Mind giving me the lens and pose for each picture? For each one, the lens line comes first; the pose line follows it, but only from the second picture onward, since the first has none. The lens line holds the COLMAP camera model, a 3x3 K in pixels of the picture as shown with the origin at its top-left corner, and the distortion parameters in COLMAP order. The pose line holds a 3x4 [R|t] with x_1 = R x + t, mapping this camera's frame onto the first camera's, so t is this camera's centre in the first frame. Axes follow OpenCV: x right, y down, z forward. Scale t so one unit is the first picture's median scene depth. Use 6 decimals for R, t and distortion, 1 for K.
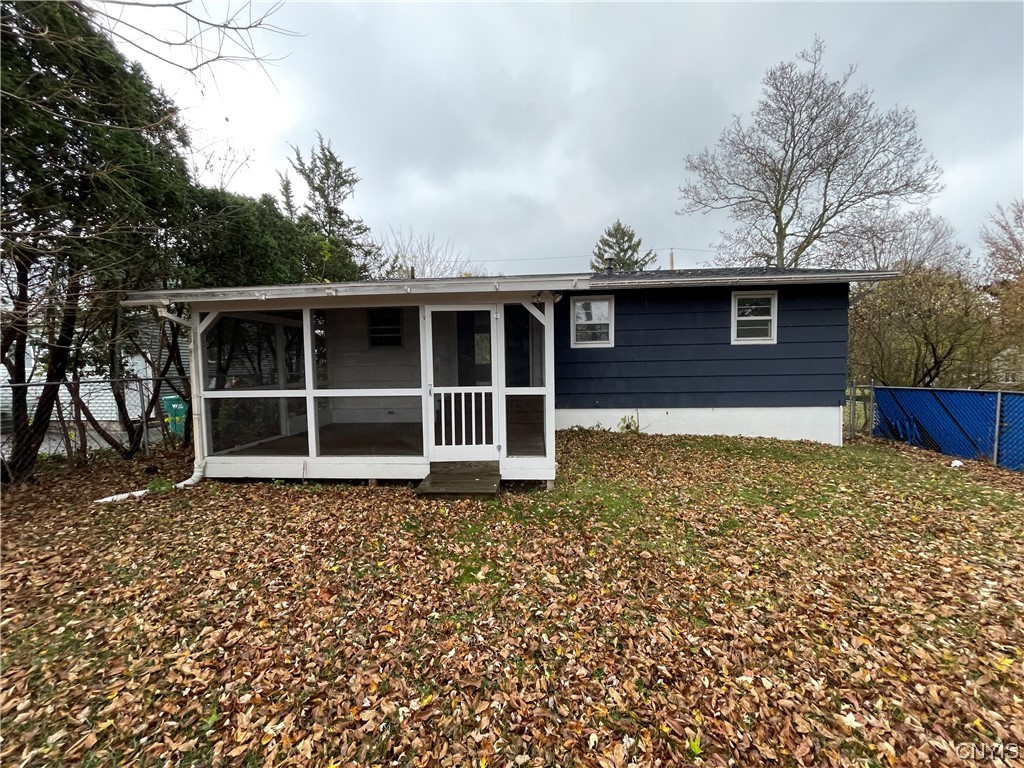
lens RADIAL K [[410.9, 0, 514.0], [0, 410.9, 388.0], [0, 0, 1]] dist [-0.001681, -0.000762]
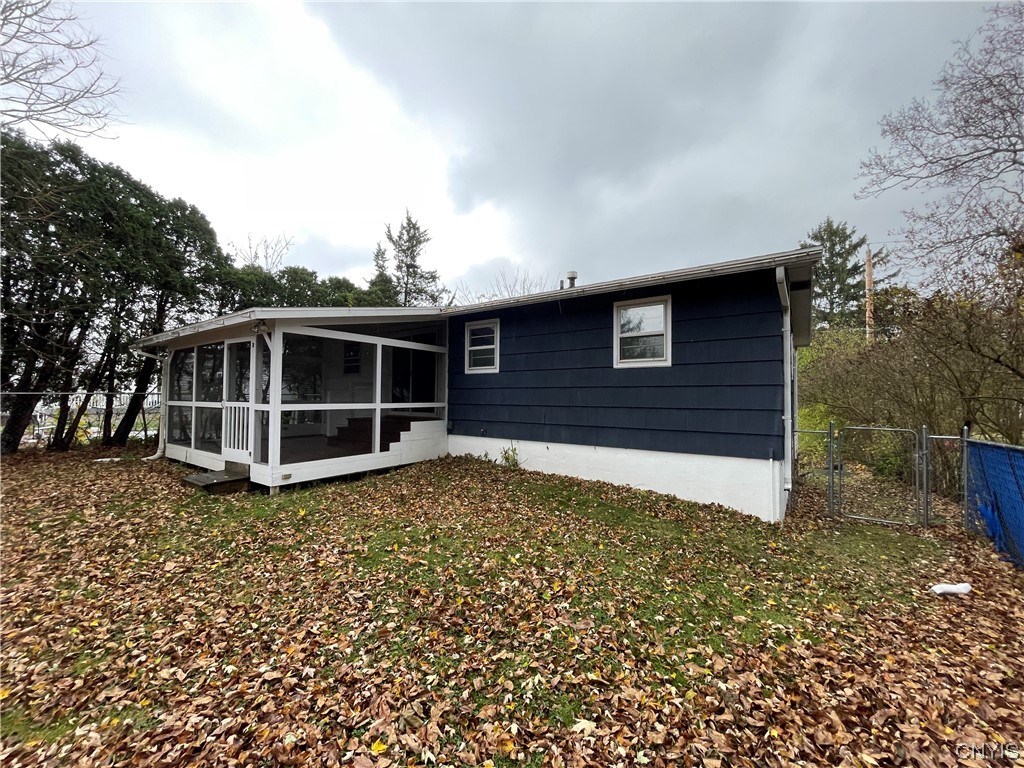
lens RADIAL K [[410.9, 0, 514.1], [0, 410.9, 384.9], [0, 0, 1]] dist [-0.001681, -0.000762]
pose [[0.857937, 0.008520, -0.513683, 0.757230], [-0.051838, 0.996195, -0.070055, -0.006896], [0.511132, 0.086731, 0.855115, 0.212353]]
